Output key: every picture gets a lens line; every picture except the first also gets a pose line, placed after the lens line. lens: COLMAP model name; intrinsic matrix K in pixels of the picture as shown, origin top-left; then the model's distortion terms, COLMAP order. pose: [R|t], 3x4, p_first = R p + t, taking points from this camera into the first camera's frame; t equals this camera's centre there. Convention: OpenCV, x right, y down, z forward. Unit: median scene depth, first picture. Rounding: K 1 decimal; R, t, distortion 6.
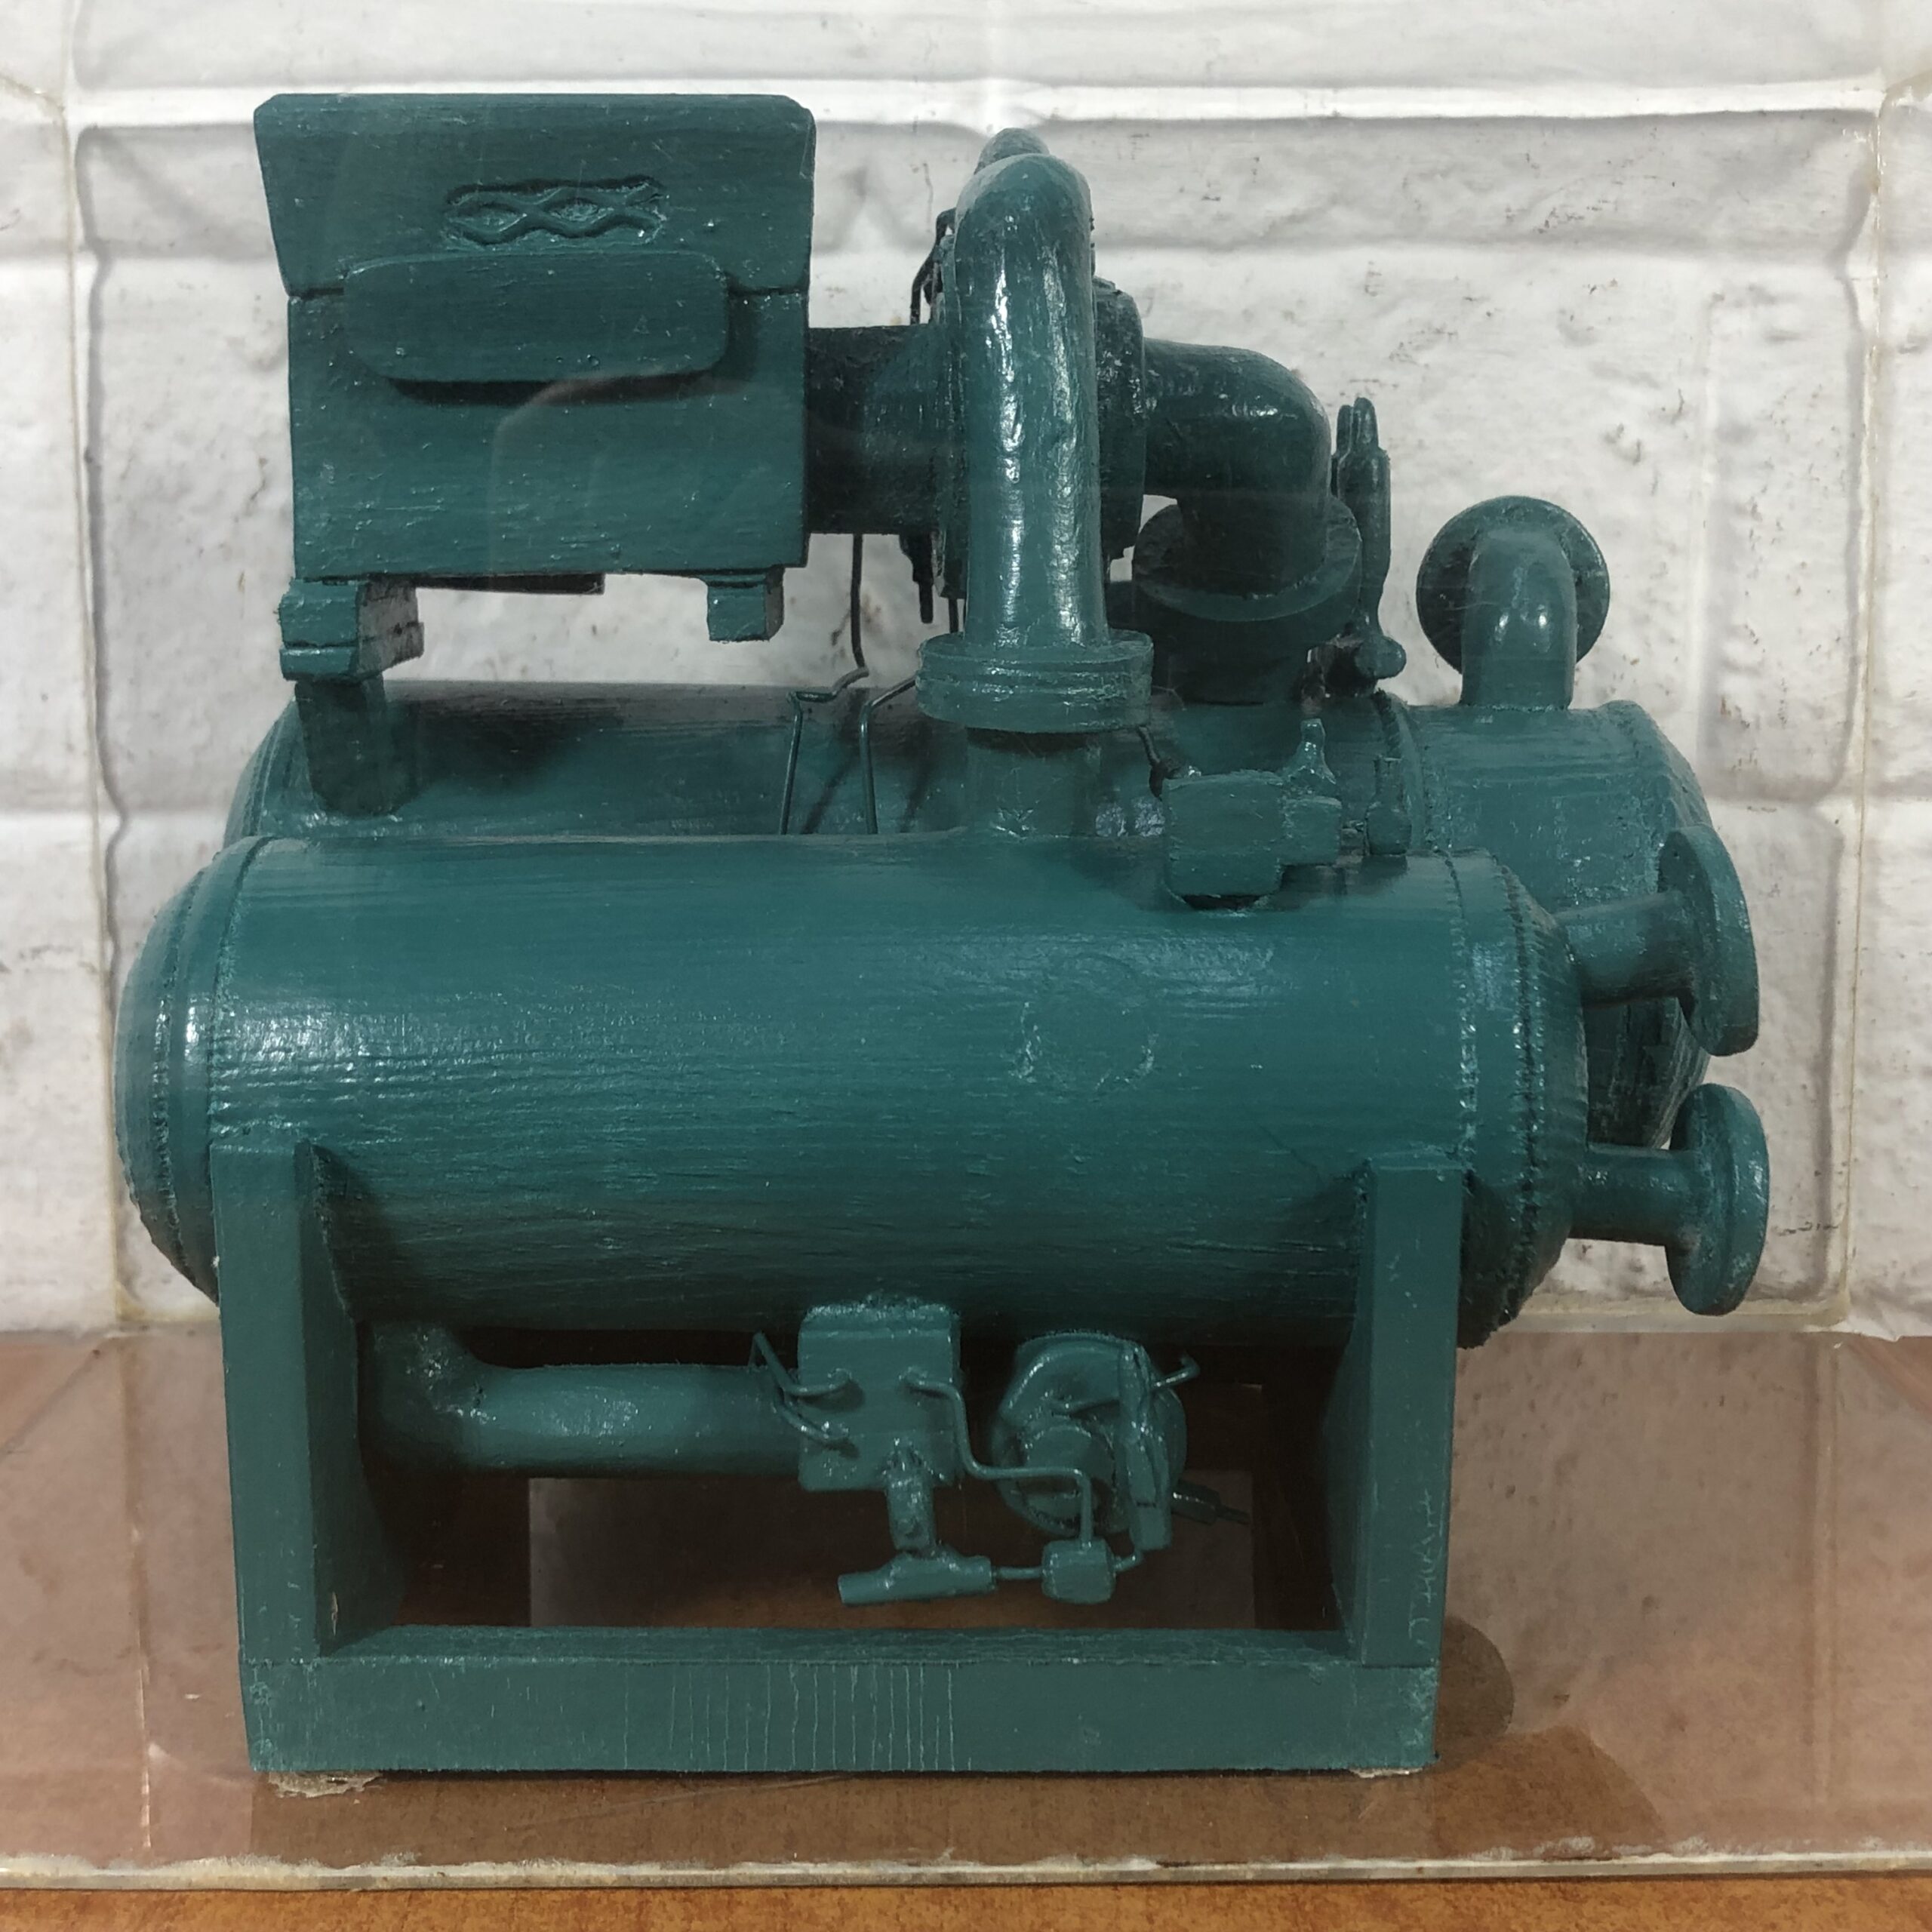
lens RADIAL K [[2879.0, 0, 937.6], [0, 2879.0, 1010.0], [0, 0, 1]] dist [0.015113, 0.000000]
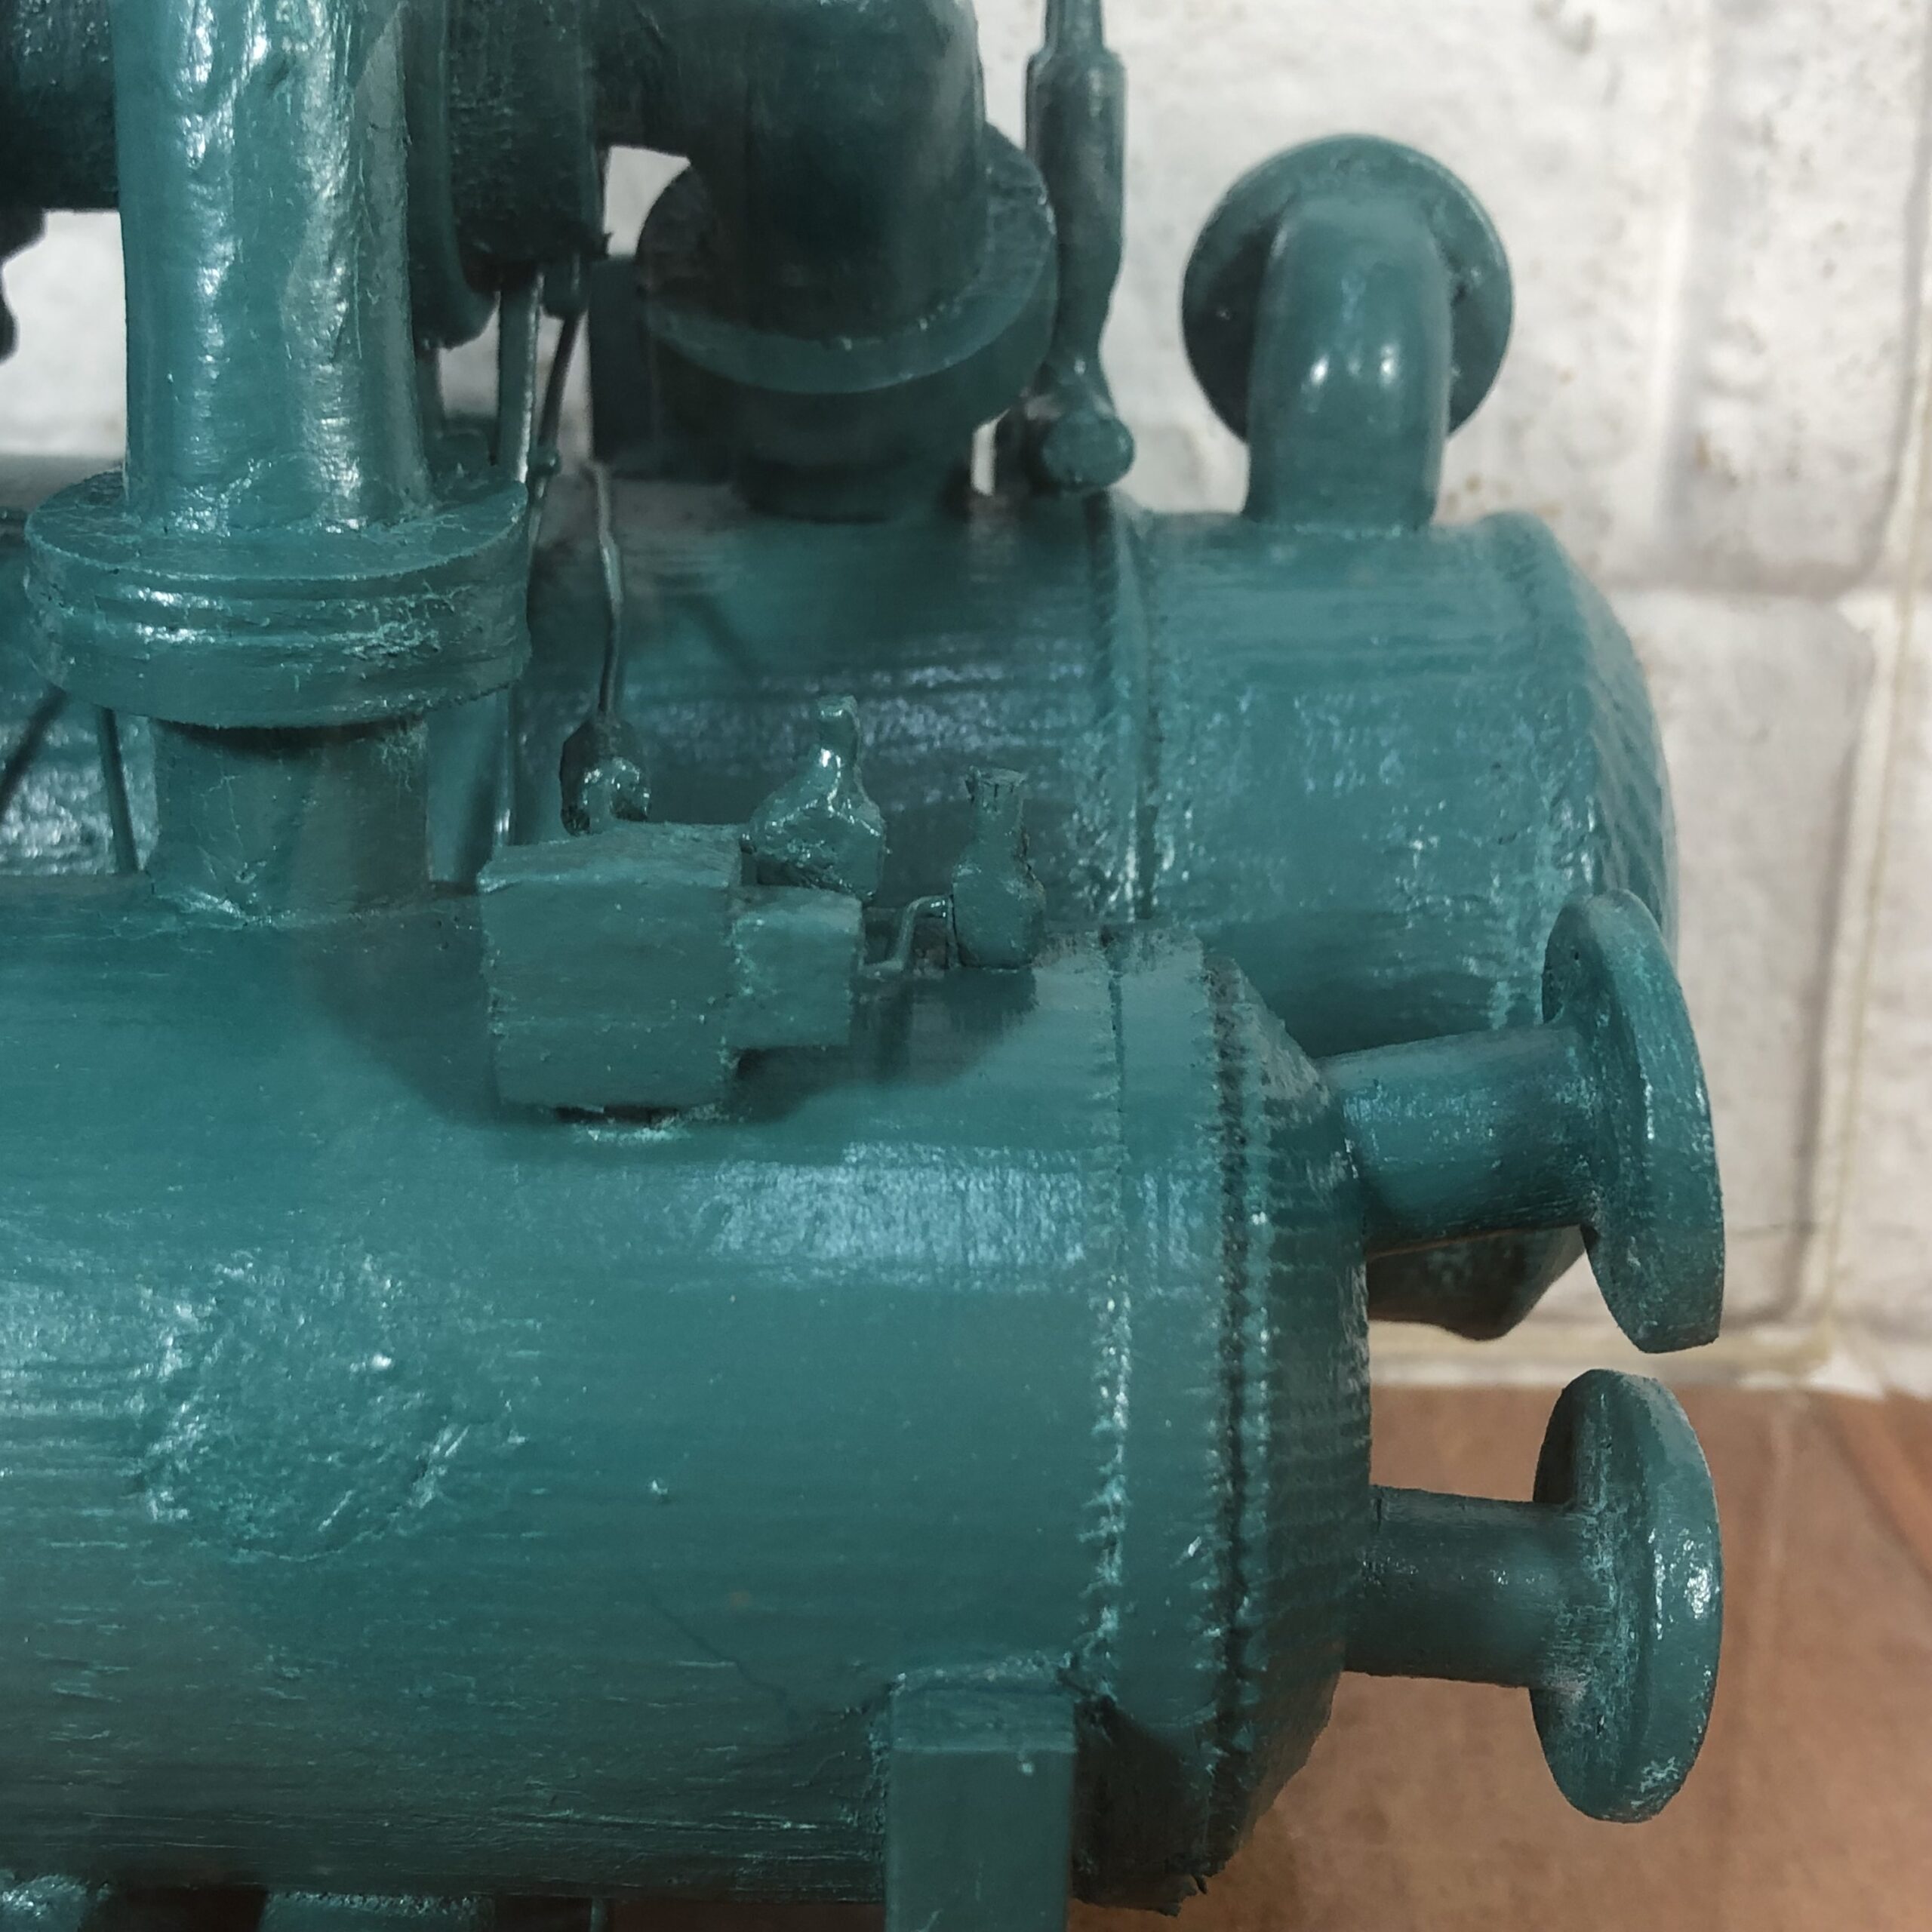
lens RADIAL K [[2879.0, 0, 982.7], [0, 2879.0, 1004.4], [0, 0, 1]] dist [0.015113, 0.000000]
pose [[0.999539, 0.010831, 0.028358, 0.143595], [-0.015579, 0.984797, 0.173010, -0.136044], [-0.026053, -0.173372, 0.984512, 0.524923]]
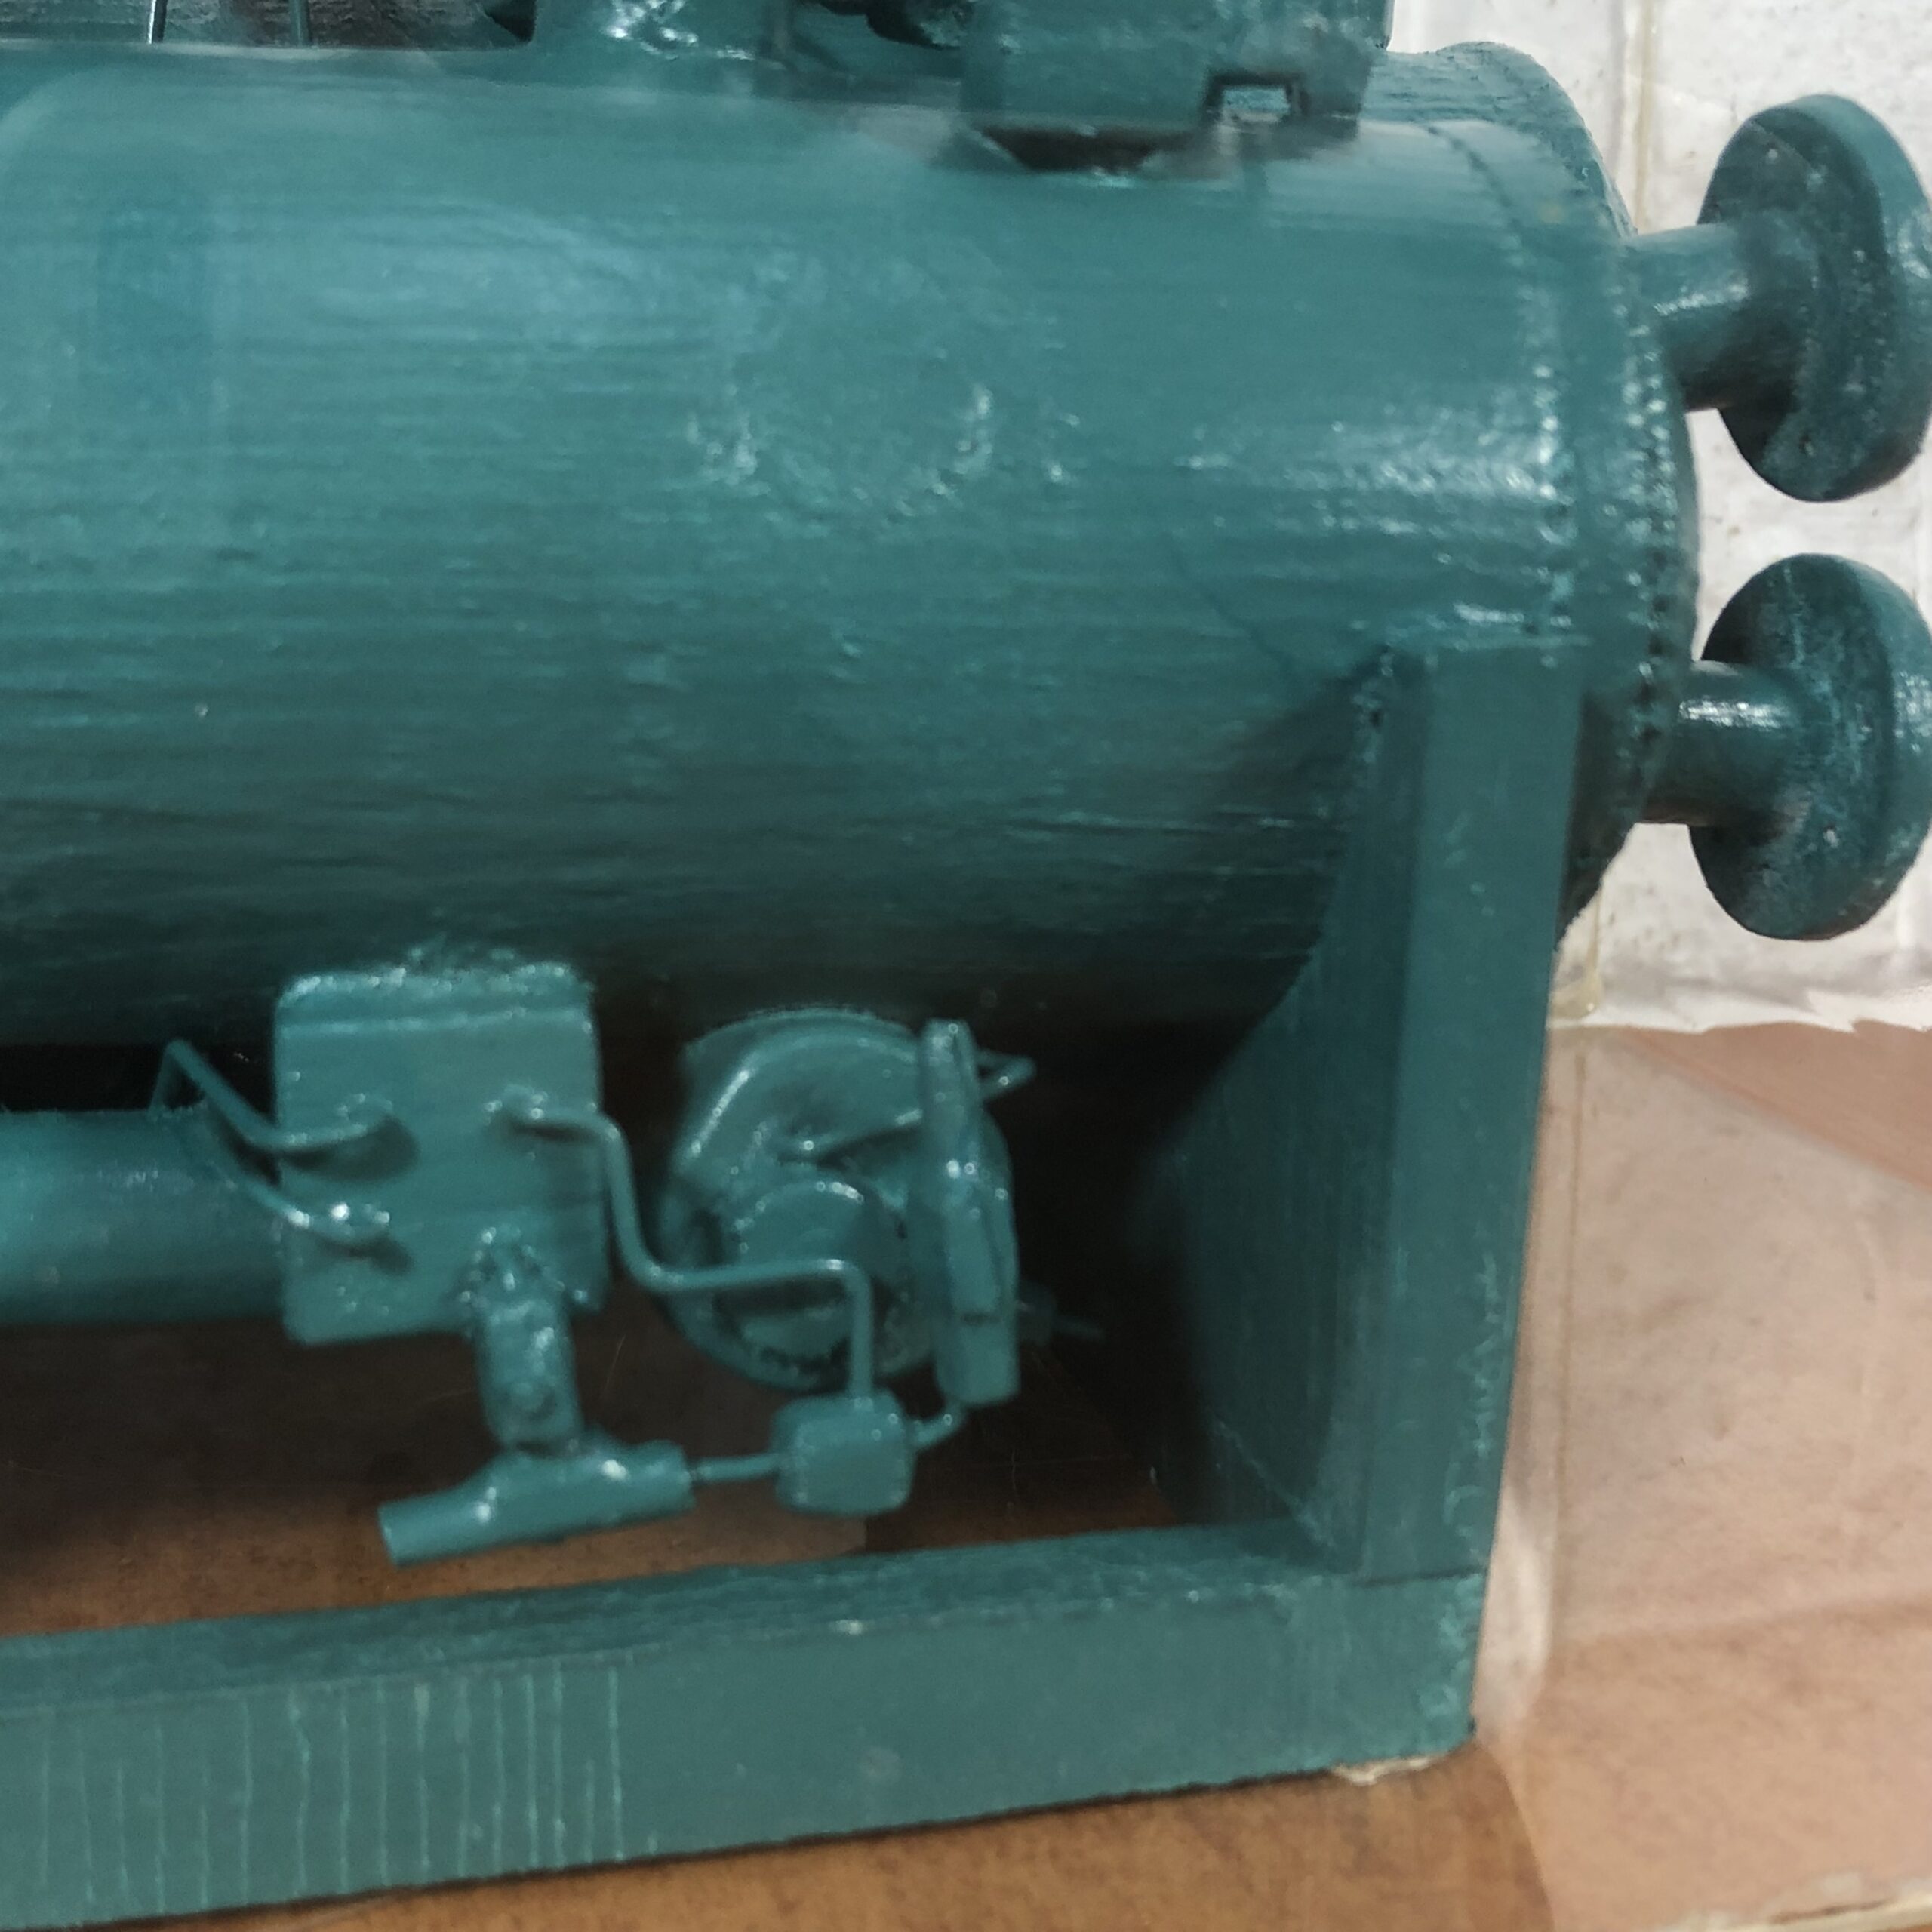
lens RADIAL K [[2879.0, 0, 968.3], [0, 2879.0, 971.7], [0, 0, 1]] dist [0.015113, 0.000000]
pose [[0.962513, -0.041267, 0.268077, -0.065620], [0.027876, 0.998175, 0.053569, 0.078446], [-0.269799, -0.044088, 0.961907, 0.487908]]
